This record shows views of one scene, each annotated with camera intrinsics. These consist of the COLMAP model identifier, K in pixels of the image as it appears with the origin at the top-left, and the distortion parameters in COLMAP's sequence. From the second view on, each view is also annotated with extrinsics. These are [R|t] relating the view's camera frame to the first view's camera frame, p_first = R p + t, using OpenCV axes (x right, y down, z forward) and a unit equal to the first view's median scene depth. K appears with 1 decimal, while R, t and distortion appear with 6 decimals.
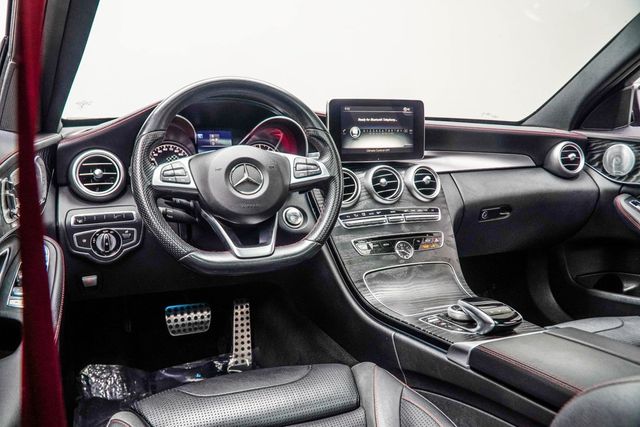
lens RADIAL K [[491.3, 0, 293.9], [0, 491.3, 221.0], [0, 0, 1]] dist [-0.011727, 0.010637]
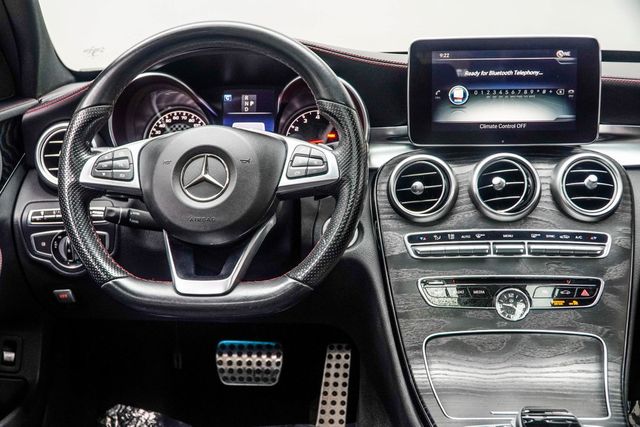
lens RADIAL K [[828.2, 0, 295.7], [0, 828.2, 234.7], [0, 0, 1]] dist [-0.084760, 0.000000]
pose [[0.899324, 0.084540, -0.429034, 0.387311], [-0.059970, 0.995708, 0.070495, -0.072514], [0.433152, -0.037668, 0.900533, 0.023950]]
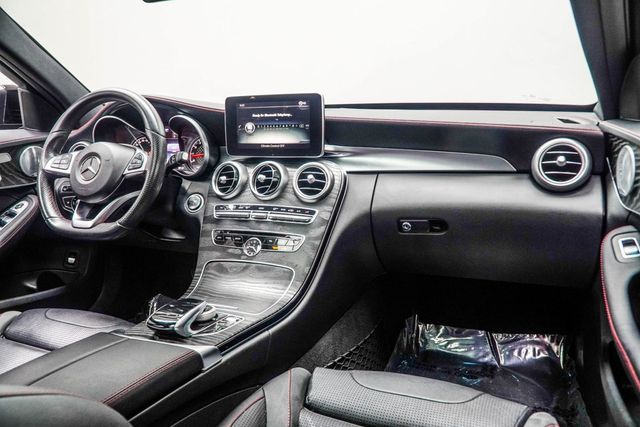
lens RADIAL K [[491.3, 0, 324.5], [0, 491.3, 215.3], [0, 0, 1]] dist [-0.011727, 0.010637]
pose [[0.748298, 0.126725, -0.651146, 0.944381], [-0.096323, 0.991937, 0.082355, -0.098878], [0.656332, 0.001095, 0.754471, 0.323892]]
